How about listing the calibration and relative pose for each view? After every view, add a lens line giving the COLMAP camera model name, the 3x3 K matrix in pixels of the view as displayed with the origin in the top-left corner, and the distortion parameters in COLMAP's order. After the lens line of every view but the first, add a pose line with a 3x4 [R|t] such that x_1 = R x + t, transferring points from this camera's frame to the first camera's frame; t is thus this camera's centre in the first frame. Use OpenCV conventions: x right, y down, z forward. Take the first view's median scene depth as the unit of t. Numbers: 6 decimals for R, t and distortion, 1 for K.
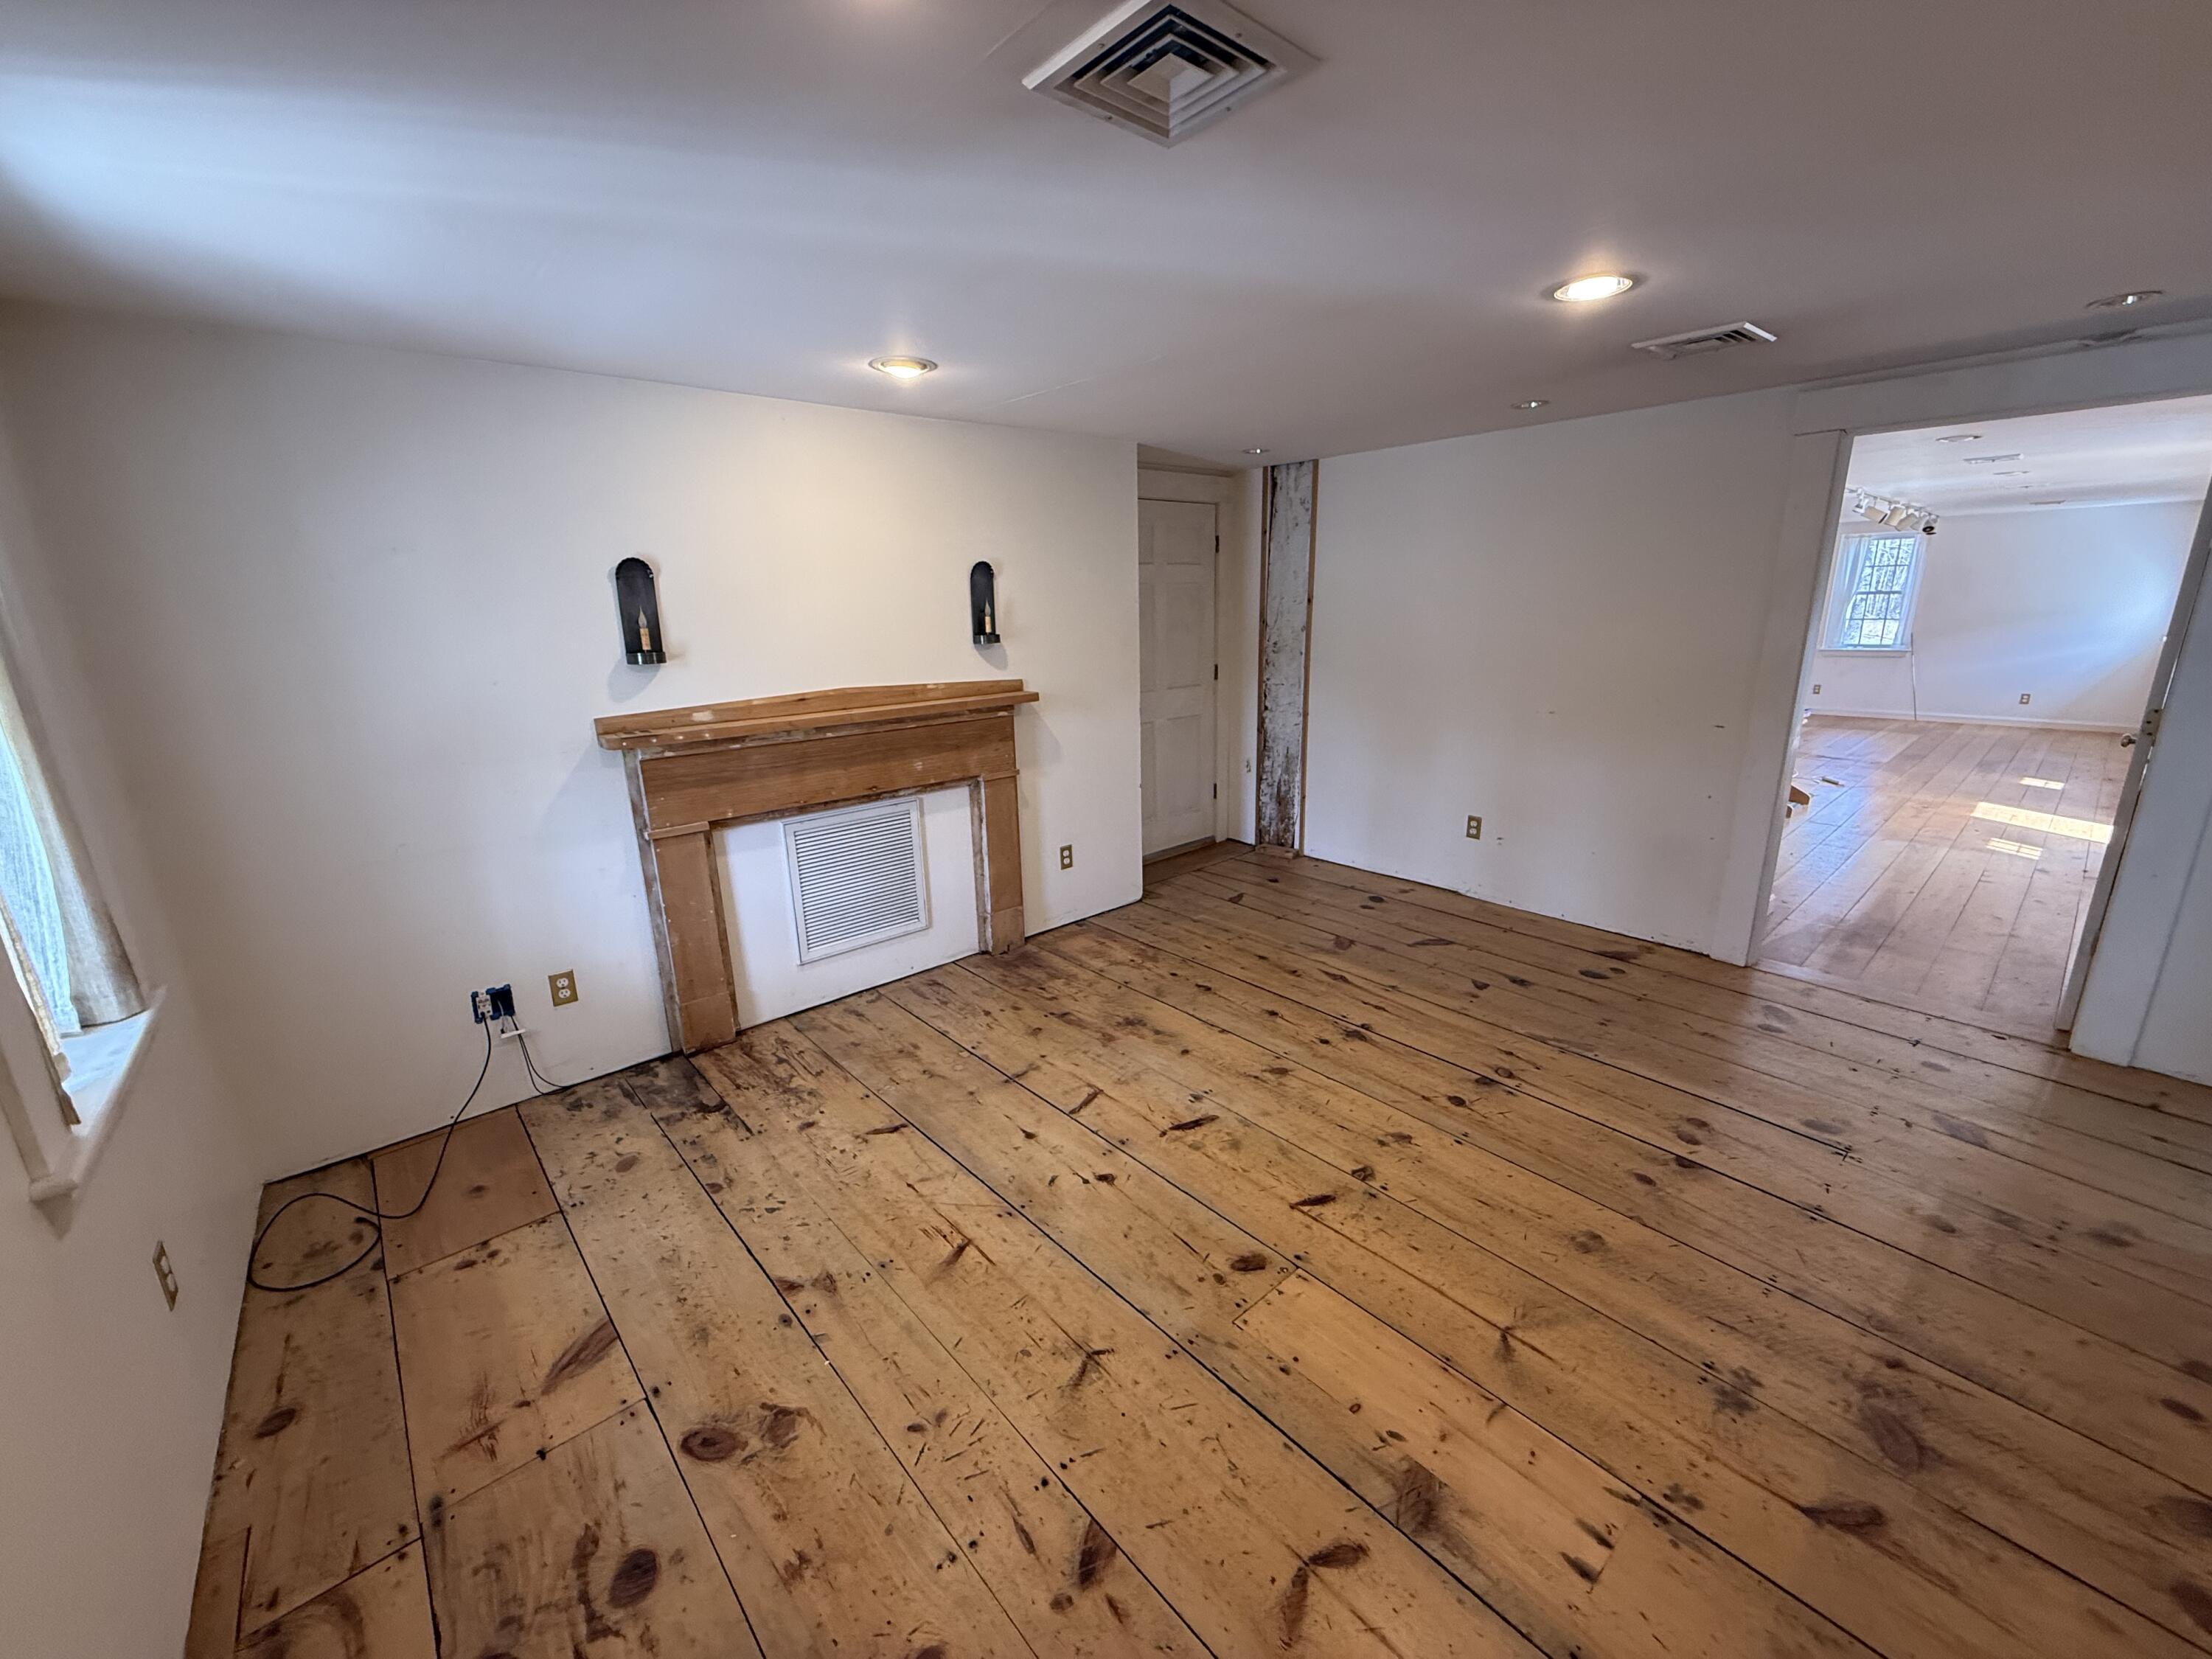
lens RADIAL K [[880.9, 0, 1102.0], [0, 880.9, 830.6], [0, 0, 1]] dist [0.002392, -0.000485]
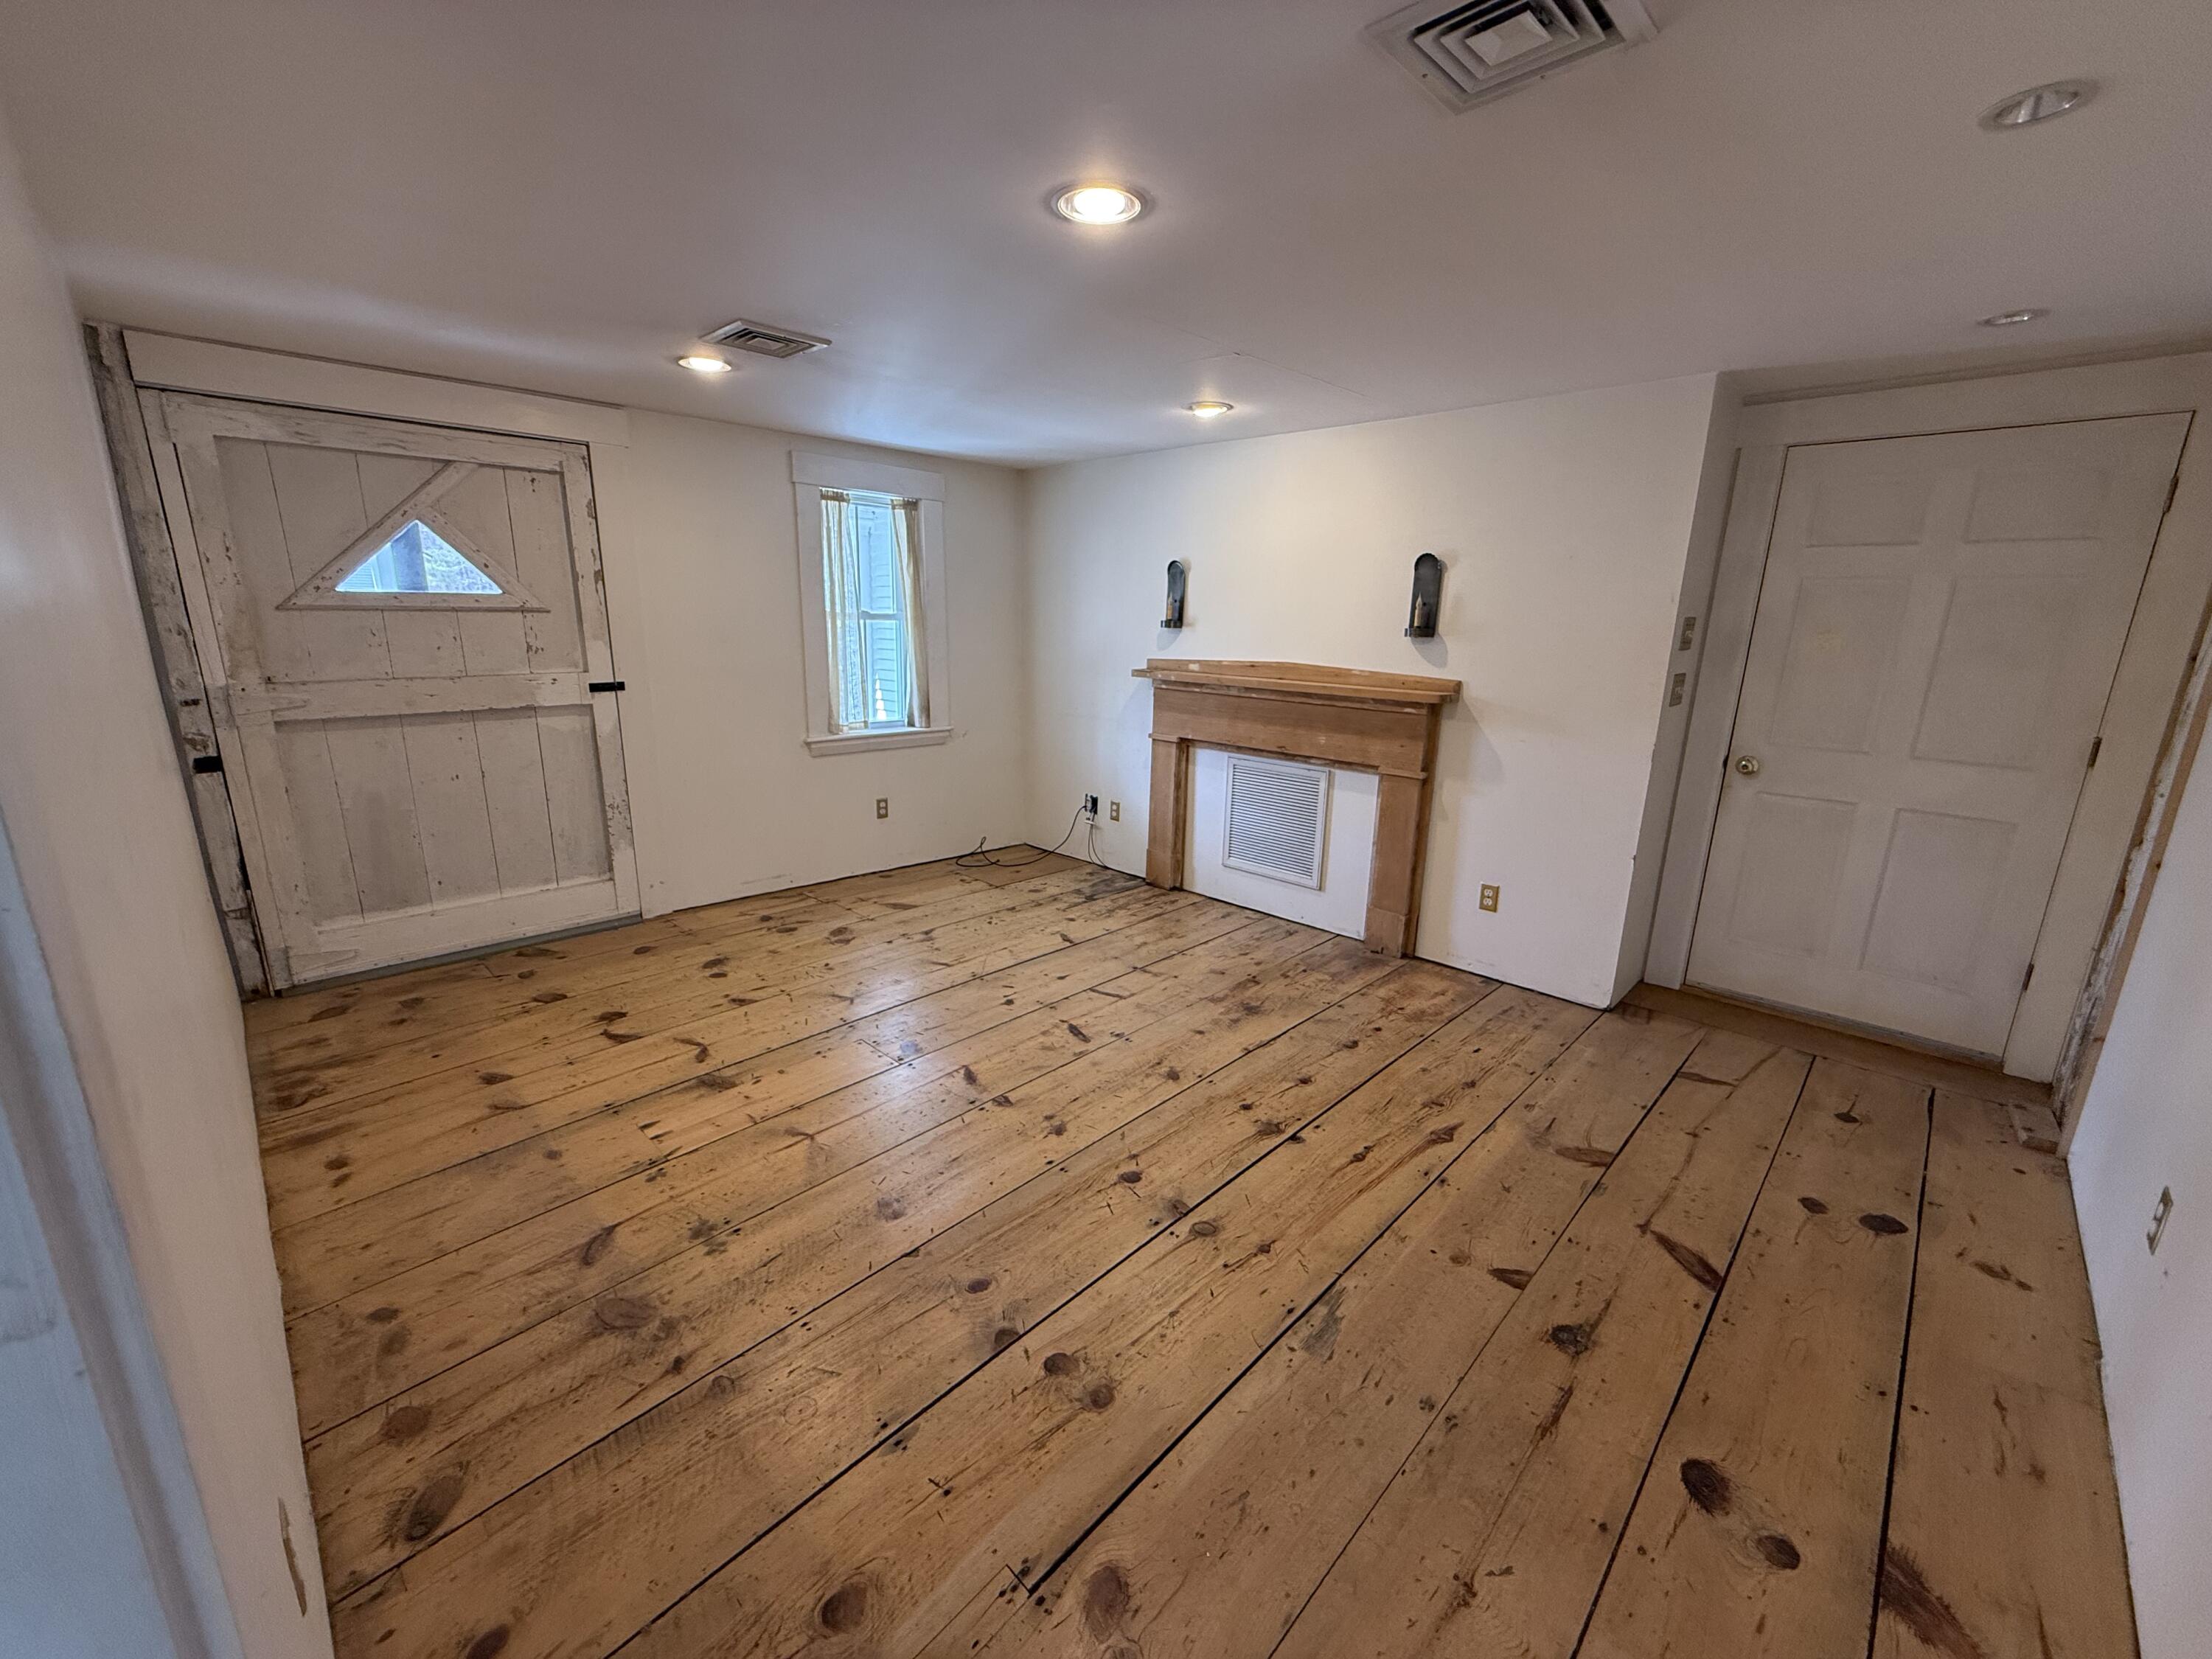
lens RADIAL K [[880.9, 0, 1096.7], [0, 880.9, 827.2], [0, 0, 1]] dist [0.002392, -0.000485]
pose [[0.082730, 0.264534, -0.960821, 1.072324], [-0.274389, 0.932908, 0.233223, -0.187760], [0.958054, 0.244344, 0.149765, 0.721143]]
